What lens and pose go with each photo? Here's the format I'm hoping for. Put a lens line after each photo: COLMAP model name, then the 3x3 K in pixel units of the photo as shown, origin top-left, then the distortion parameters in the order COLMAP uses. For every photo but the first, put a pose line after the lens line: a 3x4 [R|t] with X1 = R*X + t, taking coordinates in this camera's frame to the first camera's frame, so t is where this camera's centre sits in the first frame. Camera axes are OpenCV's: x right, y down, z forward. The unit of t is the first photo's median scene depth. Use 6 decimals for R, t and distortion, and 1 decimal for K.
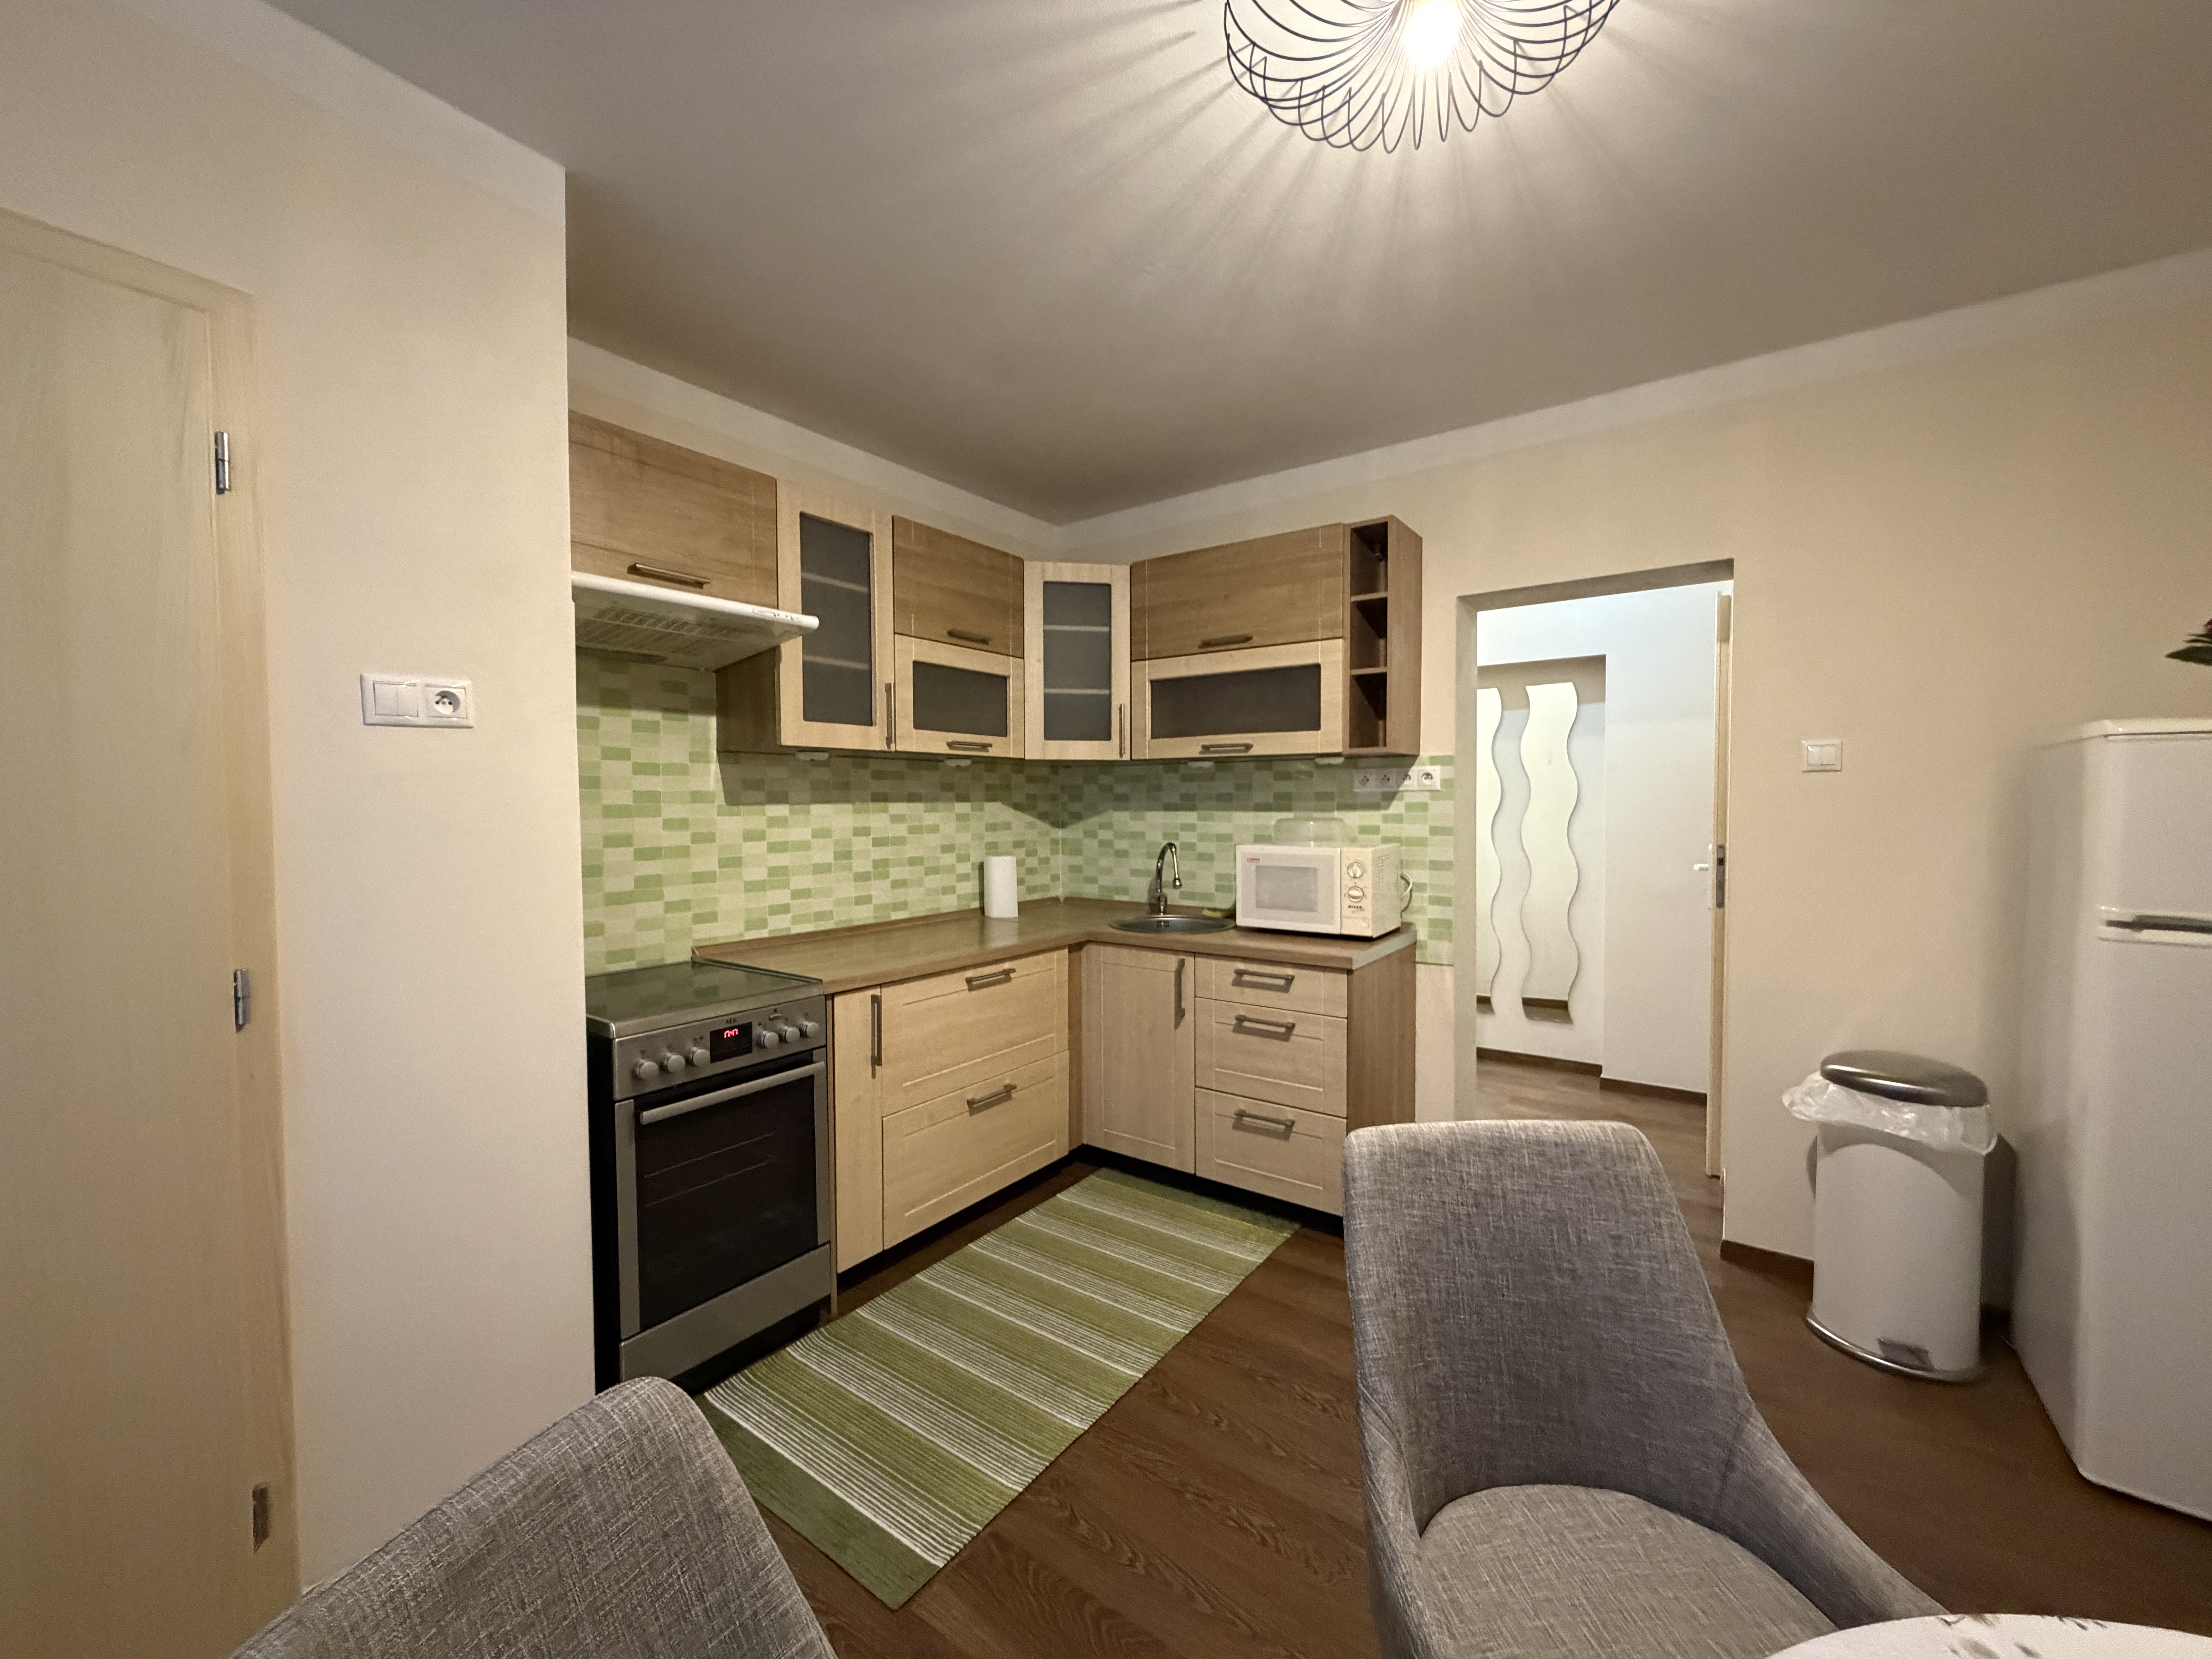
lens RADIAL K [[883.3, 0, 1095.7], [0, 883.3, 825.4], [0, 0, 1]] dist [0.003485, -0.000147]
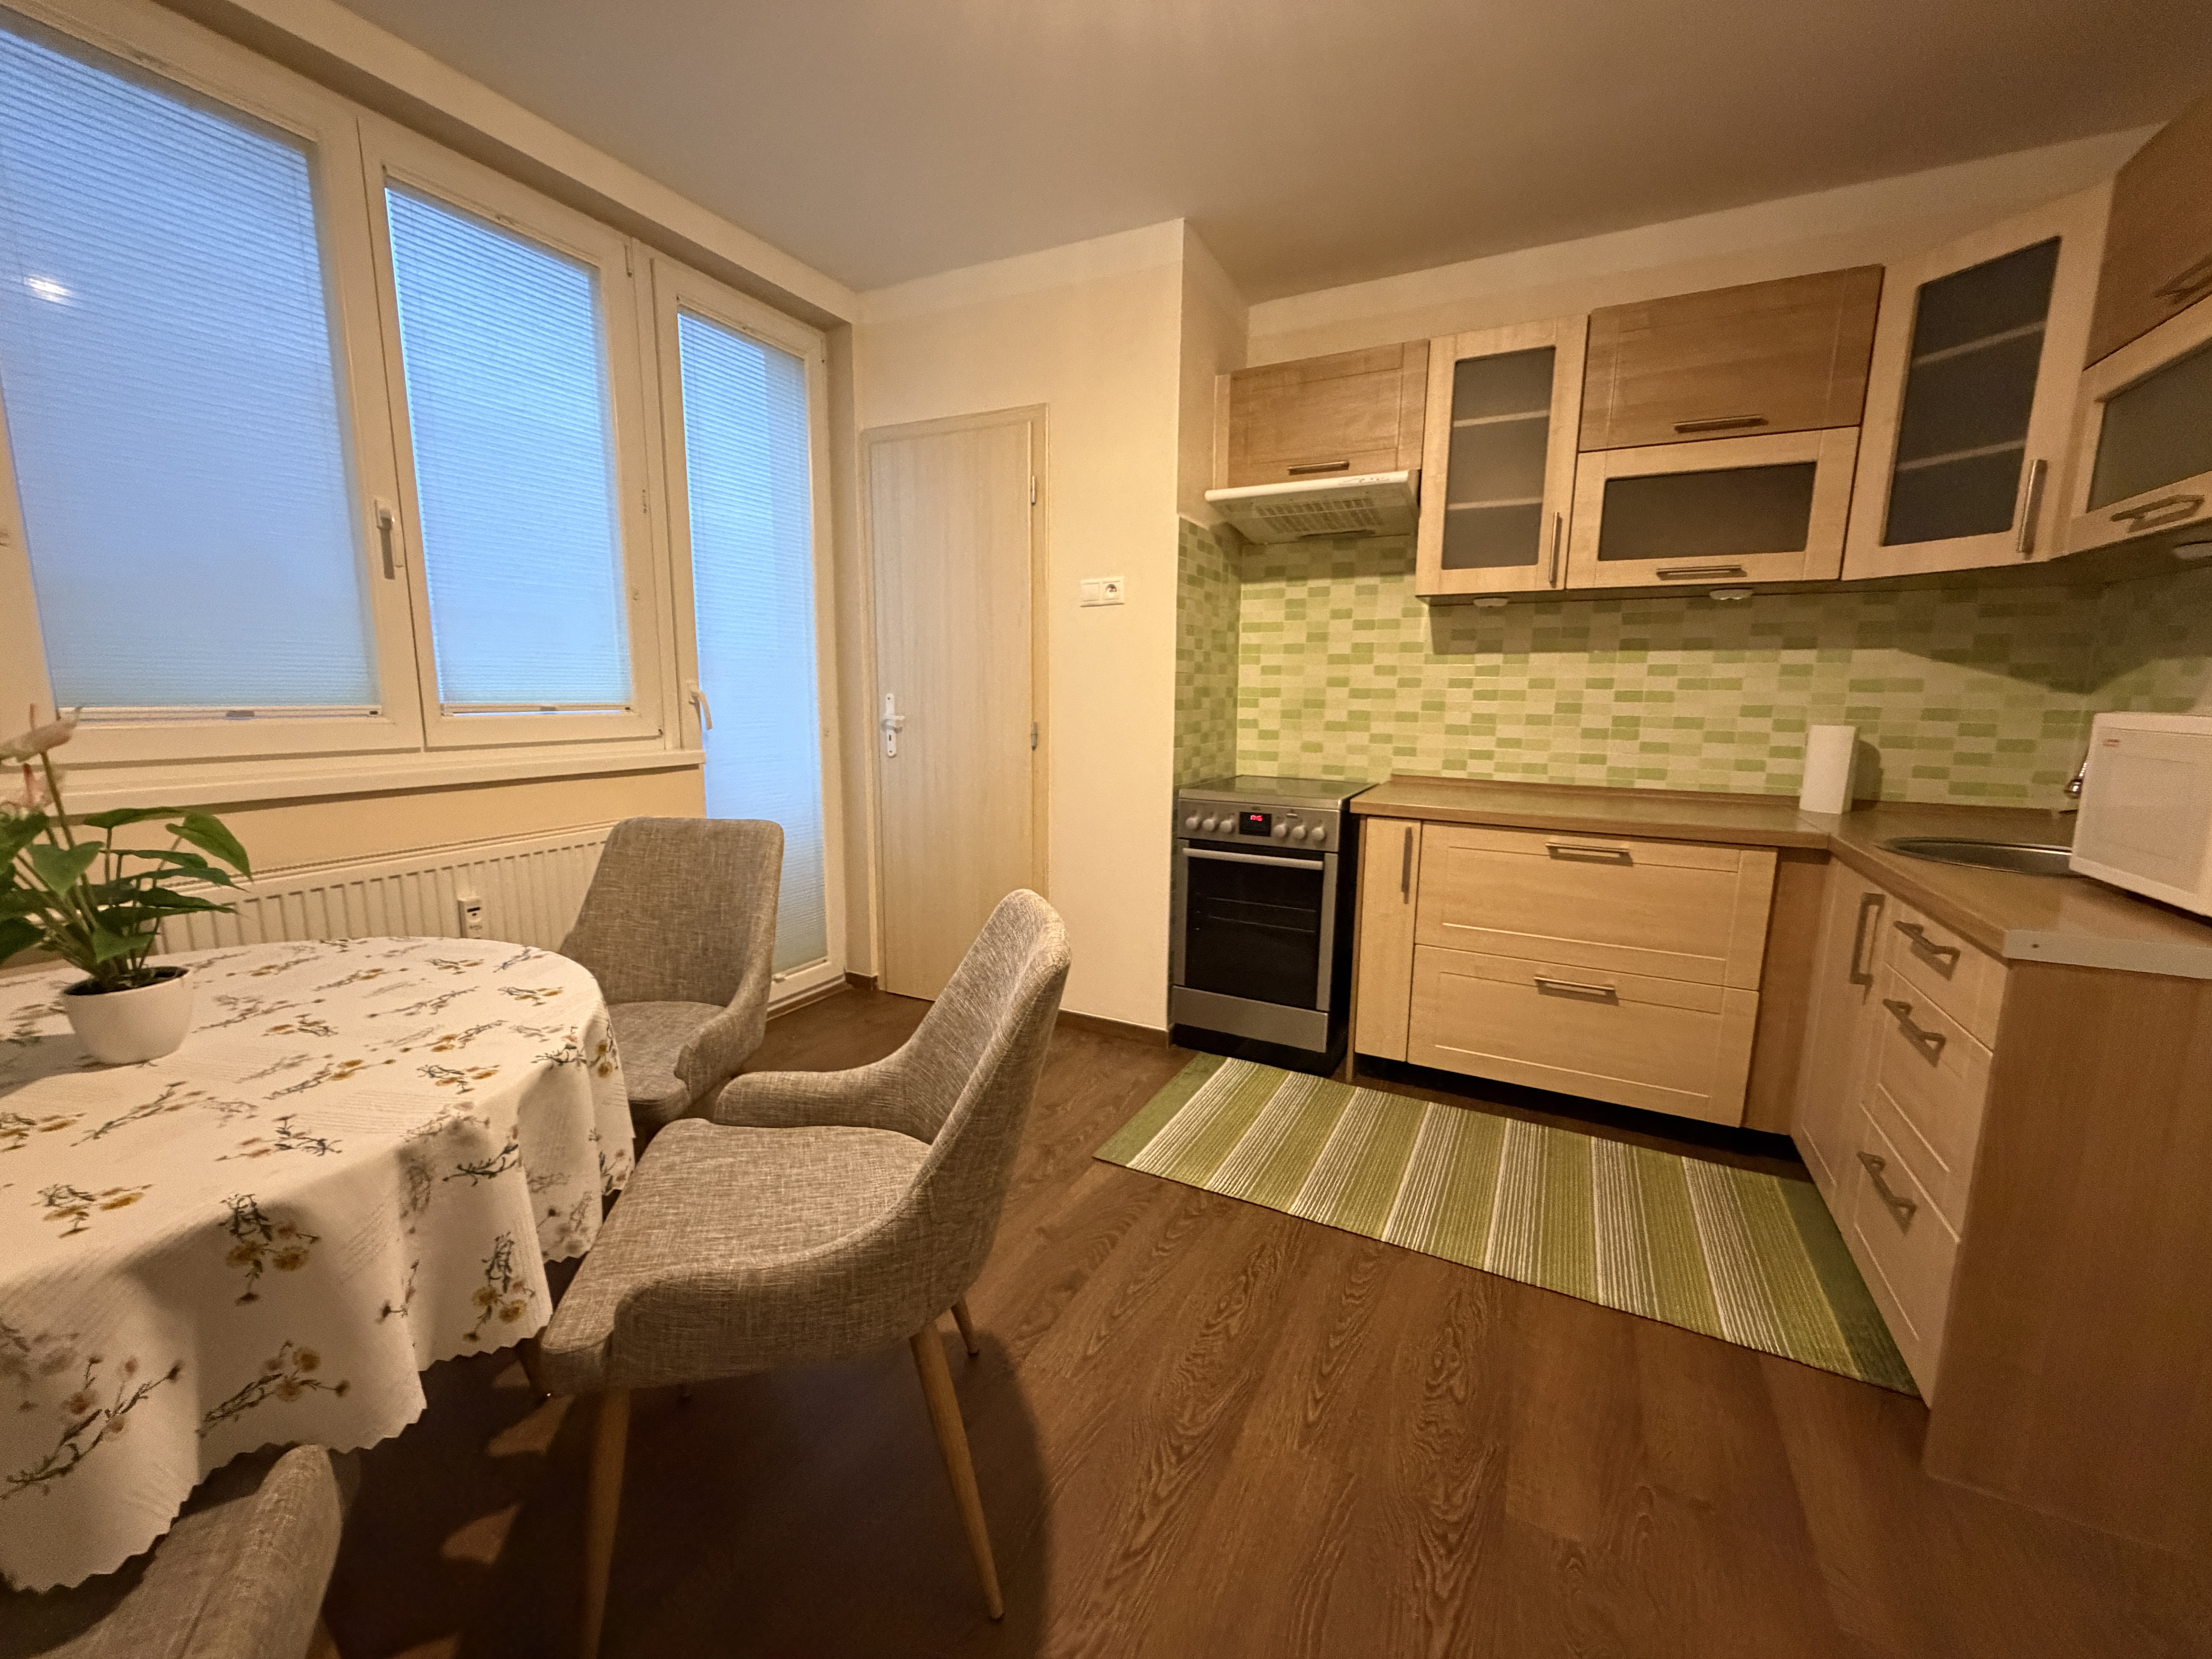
lens RADIAL K [[883.3, 0, 1096.8], [0, 883.3, 825.6], [0, 0, 1]] dist [0.003485, -0.000147]
pose [[0.149473, 0.161962, -0.975411, 0.617969], [-0.036735, 0.986722, 0.158211, 0.028519], [0.988083, 0.012184, 0.153438, 0.385645]]
